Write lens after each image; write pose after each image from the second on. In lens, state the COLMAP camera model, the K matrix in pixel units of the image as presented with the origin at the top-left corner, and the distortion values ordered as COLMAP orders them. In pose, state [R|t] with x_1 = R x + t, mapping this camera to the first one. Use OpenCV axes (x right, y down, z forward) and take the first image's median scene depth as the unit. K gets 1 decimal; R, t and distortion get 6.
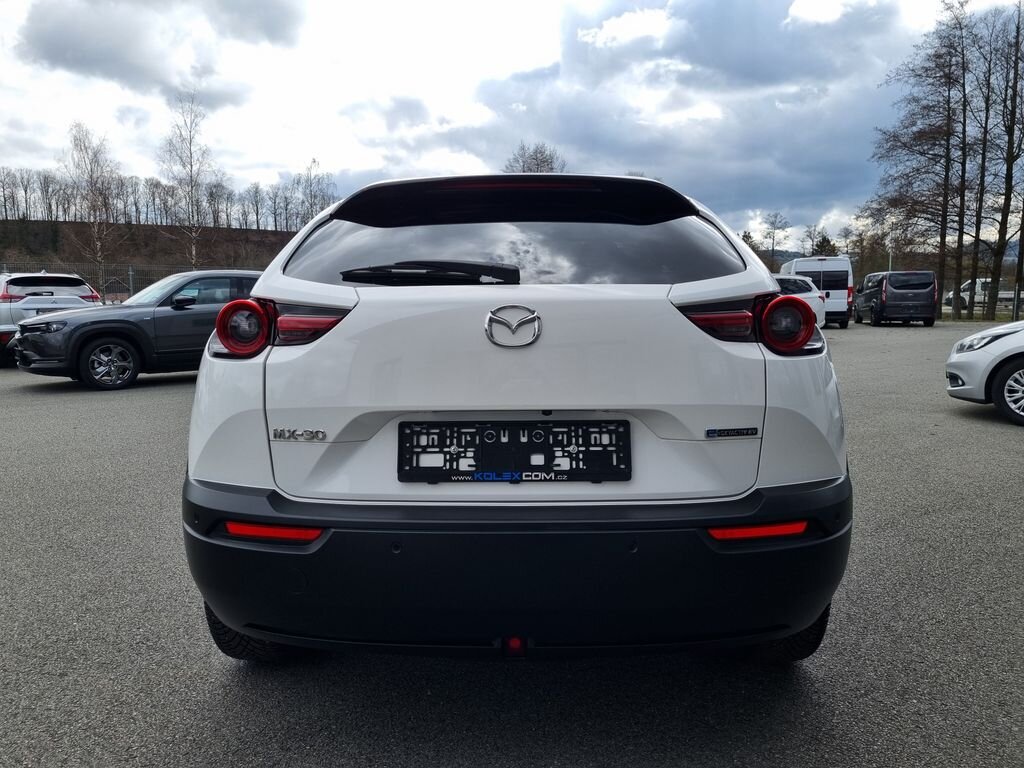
lens RADIAL K [[766.5, 0, 511.0], [0, 766.5, 404.3], [0, 0, 1]] dist [0.048261, -0.003368]
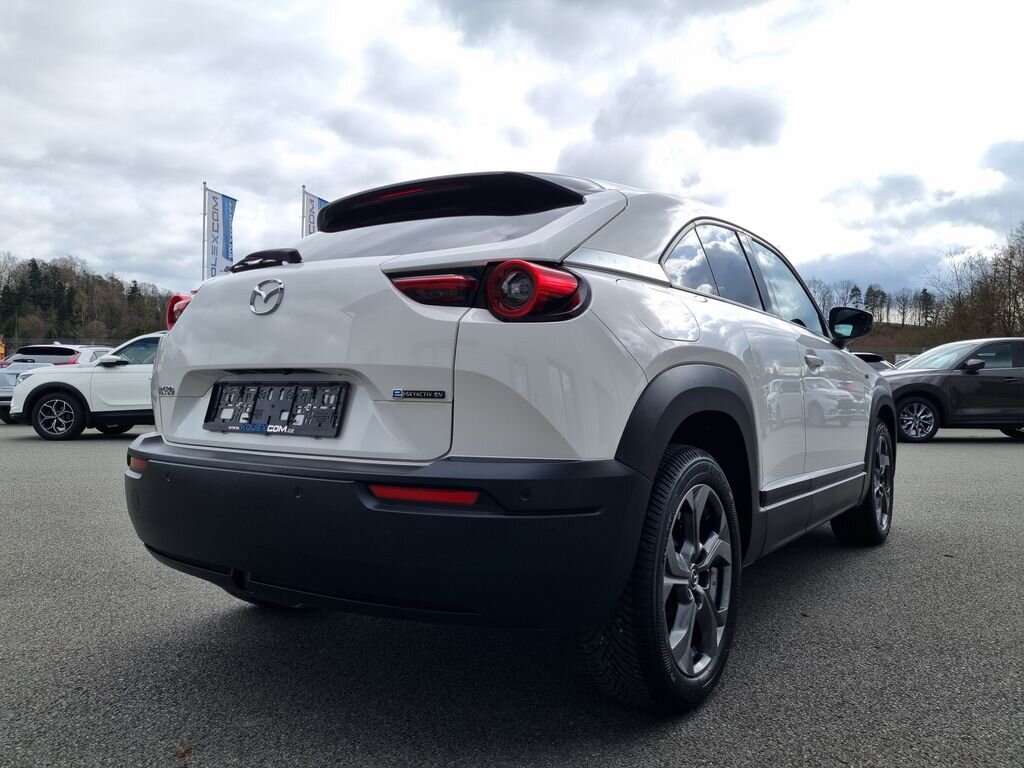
lens RADIAL K [[769.2, 0, 512.0], [0, 769.2, 384.0], [0, 0, 1]] dist [0.004105, -0.002347]
pose [[0.825827, 0.010059, -0.563834, 0.935148], [-0.087639, 0.989982, -0.110700, 0.121382], [0.557072, 0.140833, 0.818436, 0.260353]]
